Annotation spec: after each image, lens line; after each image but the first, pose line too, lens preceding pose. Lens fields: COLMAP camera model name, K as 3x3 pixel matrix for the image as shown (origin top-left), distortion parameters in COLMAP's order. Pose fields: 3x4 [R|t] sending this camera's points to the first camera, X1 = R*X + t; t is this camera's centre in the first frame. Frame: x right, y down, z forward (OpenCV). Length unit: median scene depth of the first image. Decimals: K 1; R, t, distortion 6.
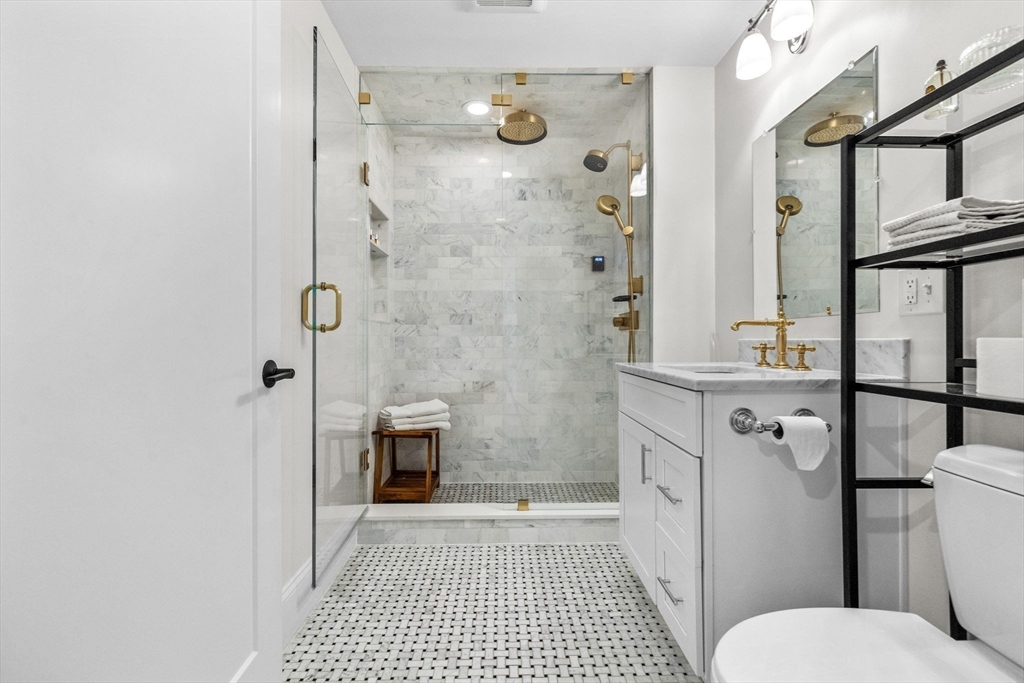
lens RADIAL K [[432.0, 0, 510.9], [0, 432.0, 340.0], [0, 0, 1]] dist [-0.004512, -0.000475]
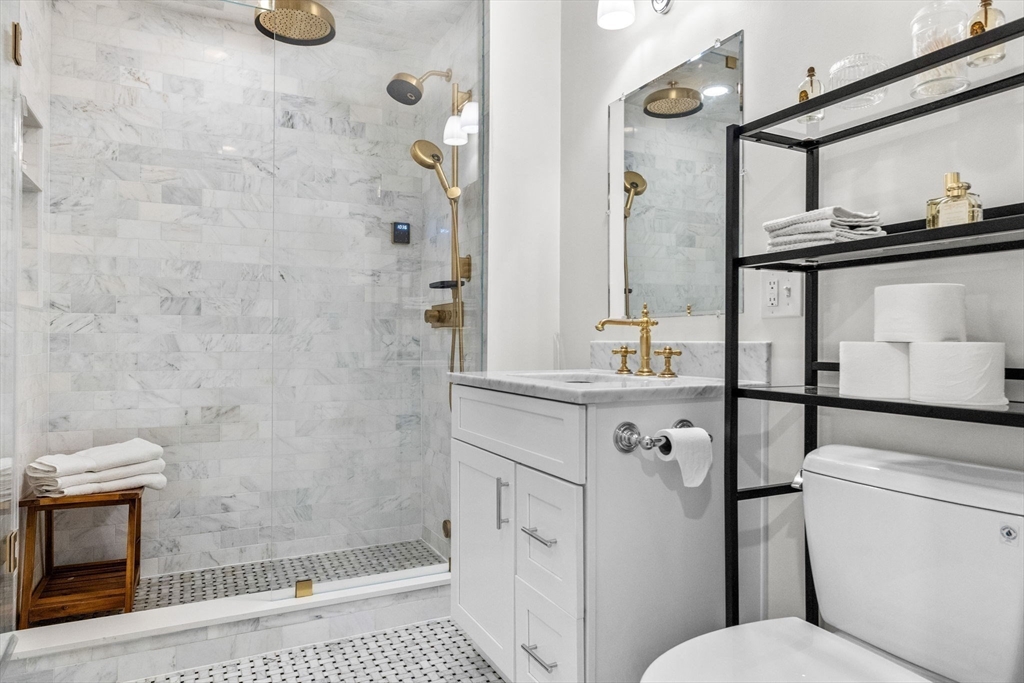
lens RADIAL K [[632.0, 0, 510.1], [0, 632.0, 341.3], [0, 0, 1]] dist [-0.014960, 0.001582]
pose [[0.902561, 0.004938, 0.430533, -0.103603], [-0.005320, 0.999986, -0.000317, -0.000426], [-0.430528, -0.002004, 0.902575, -0.012901]]
